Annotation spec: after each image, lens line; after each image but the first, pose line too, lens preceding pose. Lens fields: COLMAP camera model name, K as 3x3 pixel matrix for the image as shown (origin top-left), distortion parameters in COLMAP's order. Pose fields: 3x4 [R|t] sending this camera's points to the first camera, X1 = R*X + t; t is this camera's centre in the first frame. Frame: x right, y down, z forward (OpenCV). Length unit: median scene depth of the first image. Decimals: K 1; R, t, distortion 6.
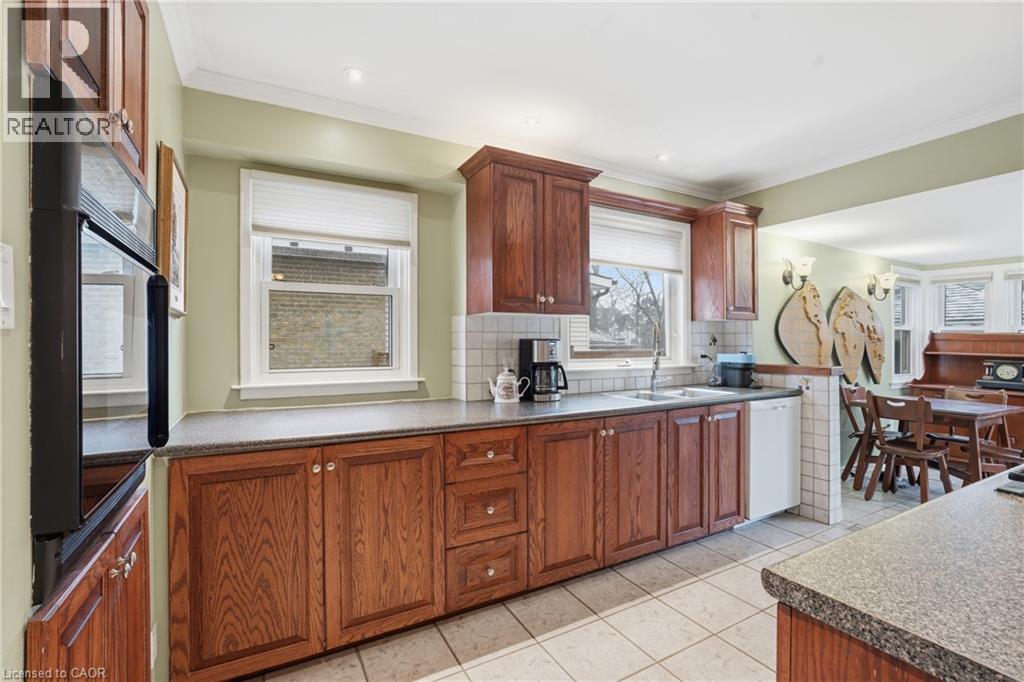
lens RADIAL K [[457.2, 0, 513.2], [0, 457.2, 340.4], [0, 0, 1]] dist [-0.016880, 0.001276]
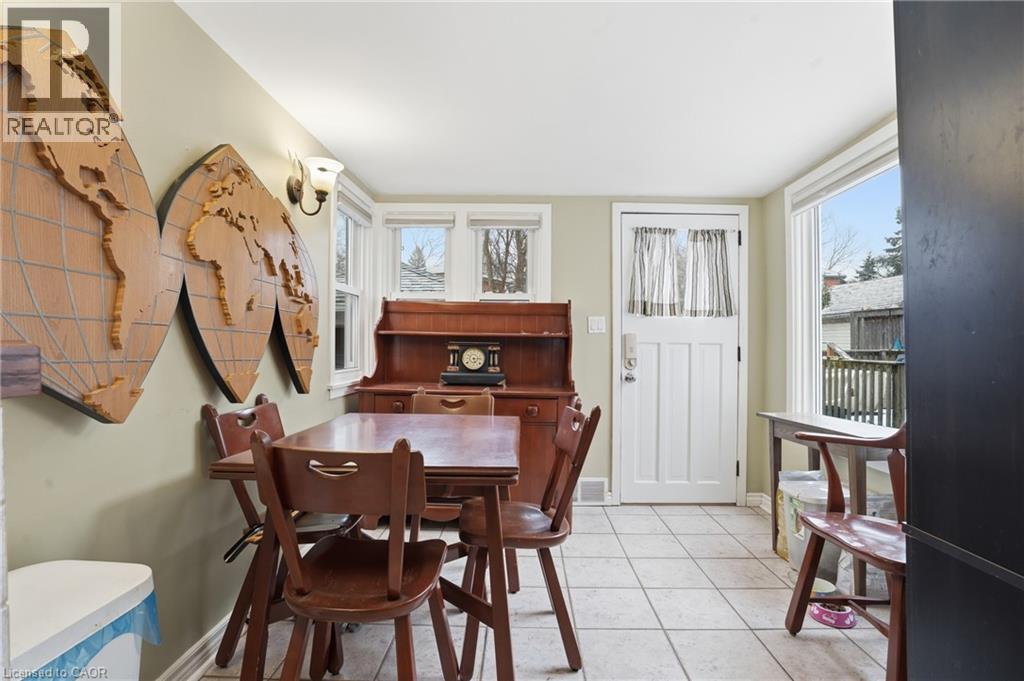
lens RADIAL K [[499.5, 0, 518.6], [0, 499.5, 338.7], [0, 0, 1]] dist [0.003786, 0.000390]
pose [[0.498145, 0.001731, 0.867092, 0.599590], [-0.003468, 0.999994, -0.000004, 0.050123], [-0.867087, -0.003005, 0.498148, 0.706796]]
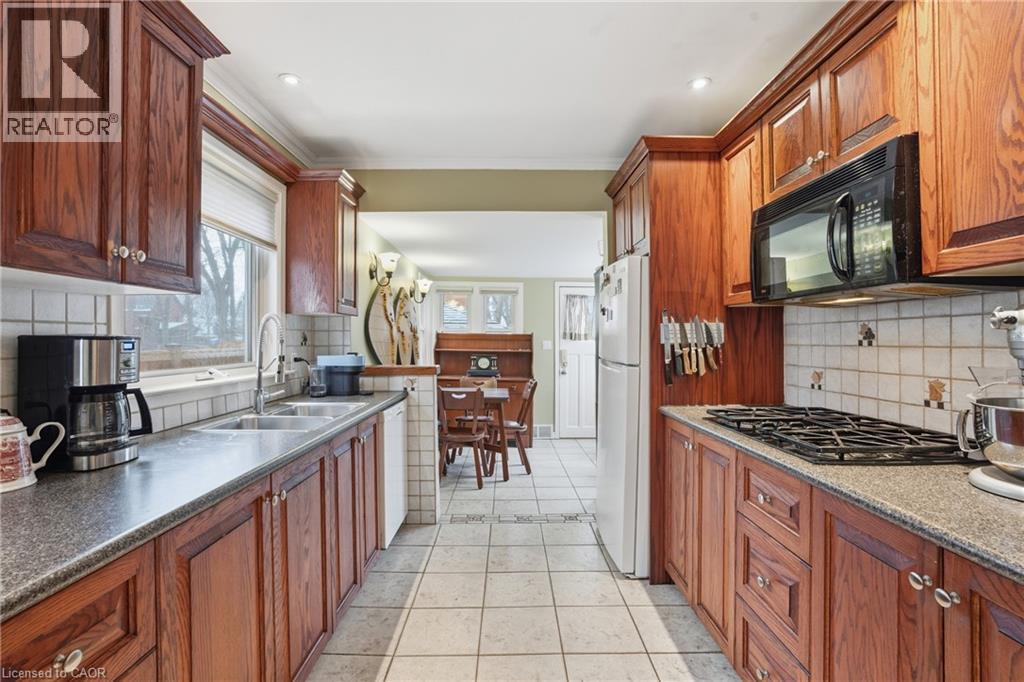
lens RADIAL K [[471.9, 0, 511.2], [0, 471.9, 336.3], [0, 0, 1]] dist [-0.040245, 0.004478]
pose [[0.480507, 0.005992, 0.876970, -0.116800], [-0.001395, 0.999981, -0.006068, -0.000694], [-0.876990, 0.001692, 0.480506, 0.316076]]
